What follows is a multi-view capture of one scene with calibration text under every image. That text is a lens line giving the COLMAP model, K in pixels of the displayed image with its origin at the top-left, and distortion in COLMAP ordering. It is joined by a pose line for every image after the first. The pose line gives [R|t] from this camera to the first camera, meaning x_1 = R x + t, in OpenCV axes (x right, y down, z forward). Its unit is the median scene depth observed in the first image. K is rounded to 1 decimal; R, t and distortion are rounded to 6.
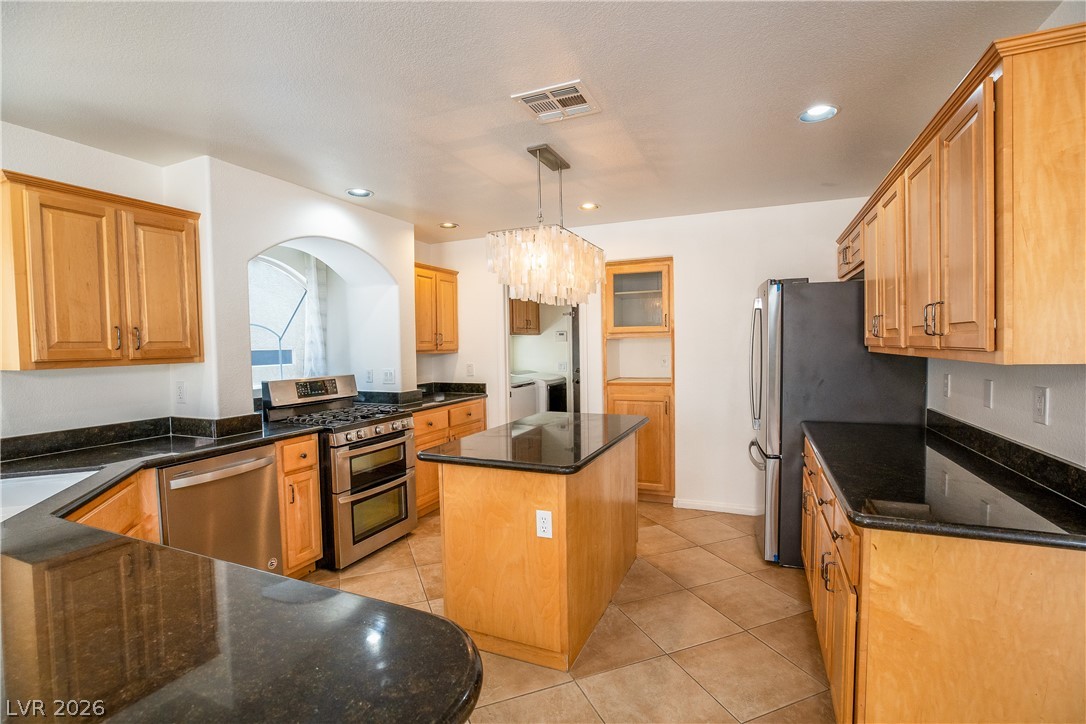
lens RADIAL K [[502.0, 0, 539.2], [0, 502.0, 361.8], [0, 0, 1]] dist [-0.015173, 0.000388]
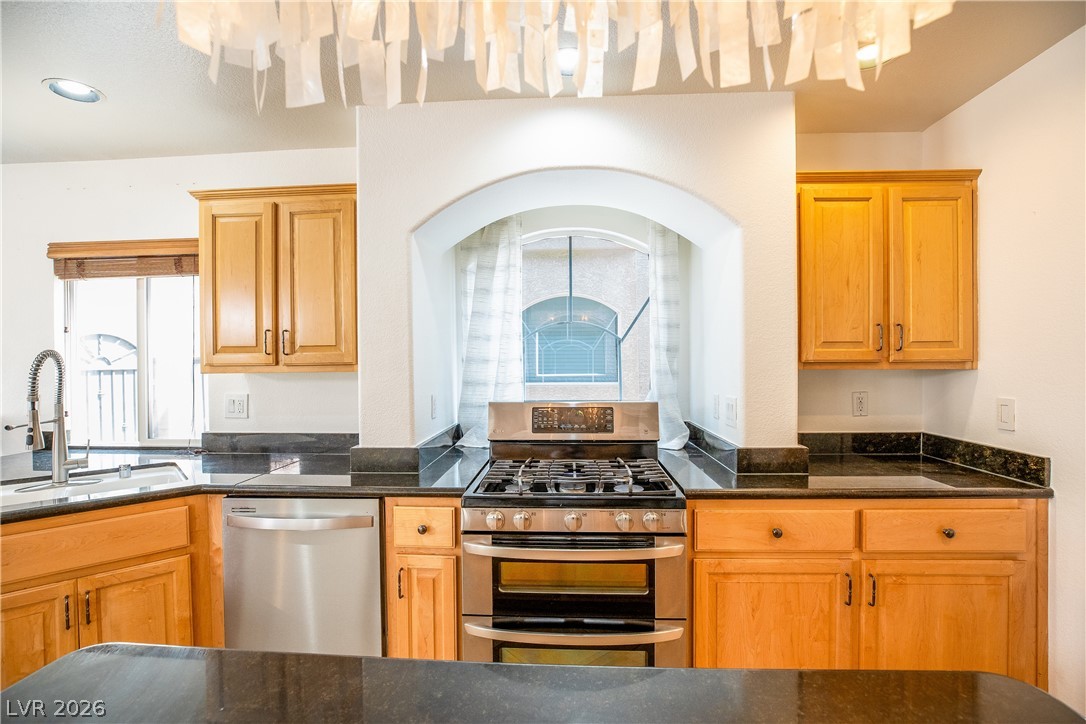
lens RADIAL K [[502.0, 0, 539.2], [0, 502.0, 361.8], [0, 0, 1]] dist [-0.015173, 0.000388]
pose [[0.355806, 0.019118, -0.934364, 0.103393], [-0.030039, 0.999508, 0.009012, -0.019799], [0.934077, 0.024860, 0.356205, 0.616192]]
